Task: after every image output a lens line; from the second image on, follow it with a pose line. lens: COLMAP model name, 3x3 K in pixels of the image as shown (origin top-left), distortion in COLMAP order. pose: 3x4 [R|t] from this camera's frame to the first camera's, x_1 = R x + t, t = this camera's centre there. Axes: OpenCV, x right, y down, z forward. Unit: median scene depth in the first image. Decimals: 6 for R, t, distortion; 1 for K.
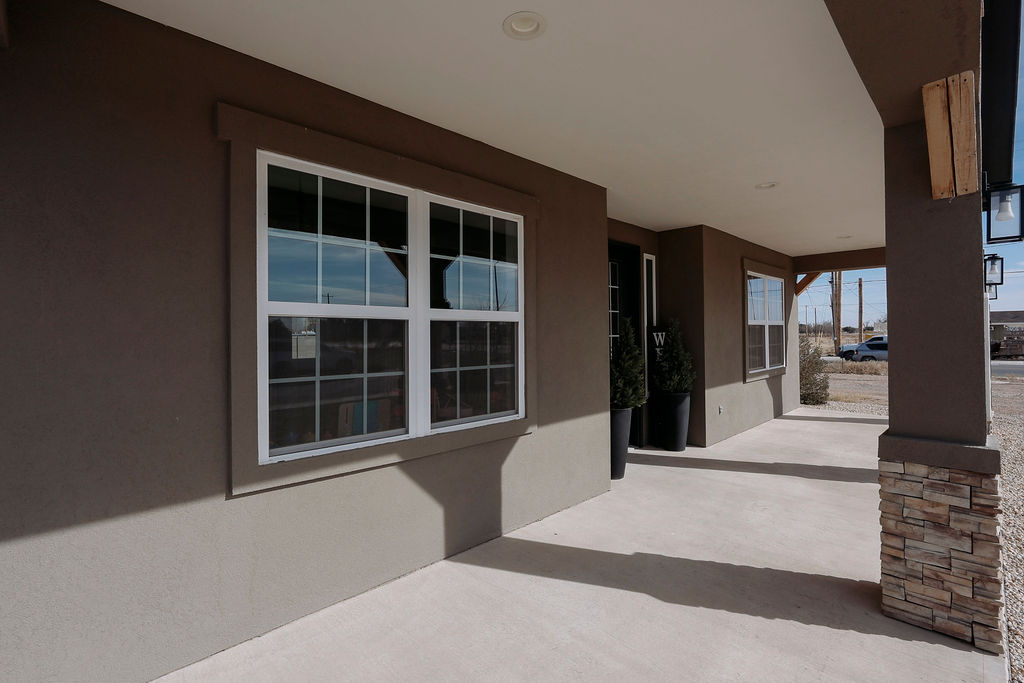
lens RADIAL K [[466.5, 0, 505.5], [0, 466.5, 335.1], [0, 0, 1]] dist [-0.008549, 0.000804]
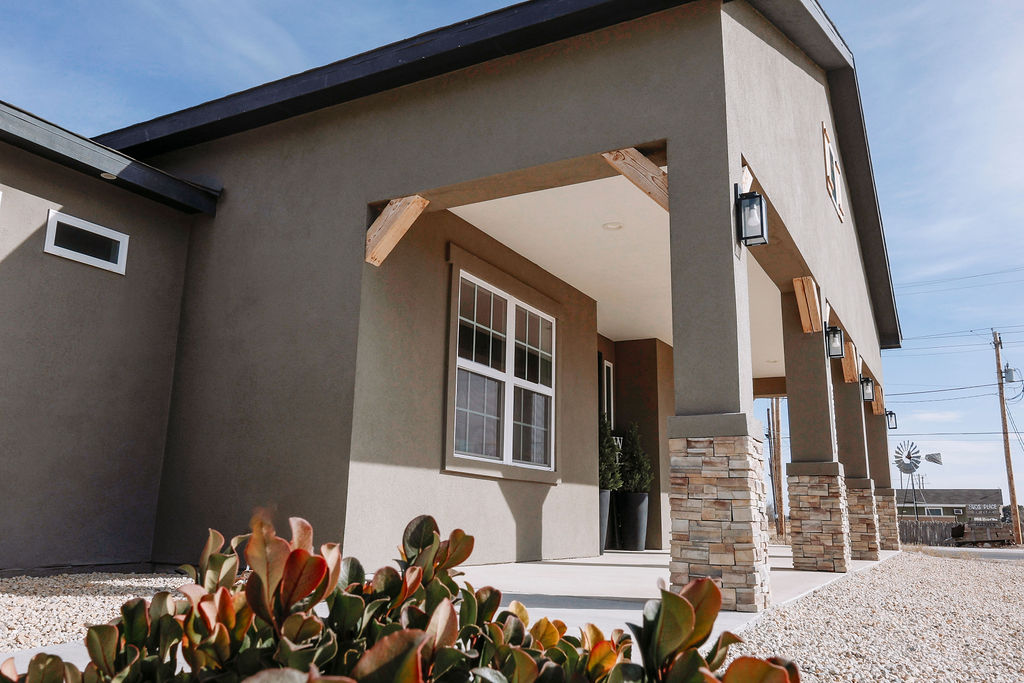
lens RADIAL K [[815.6, 0, 478.1], [0, 815.6, 345.0], [0, 0, 1]] dist [-0.001326, -0.005566]
pose [[0.962695, 0.086807, 0.256288, -0.920360], [-0.032636, 0.977479, -0.208492, 0.374932], [-0.268615, 0.192350, 0.943847, -1.353229]]
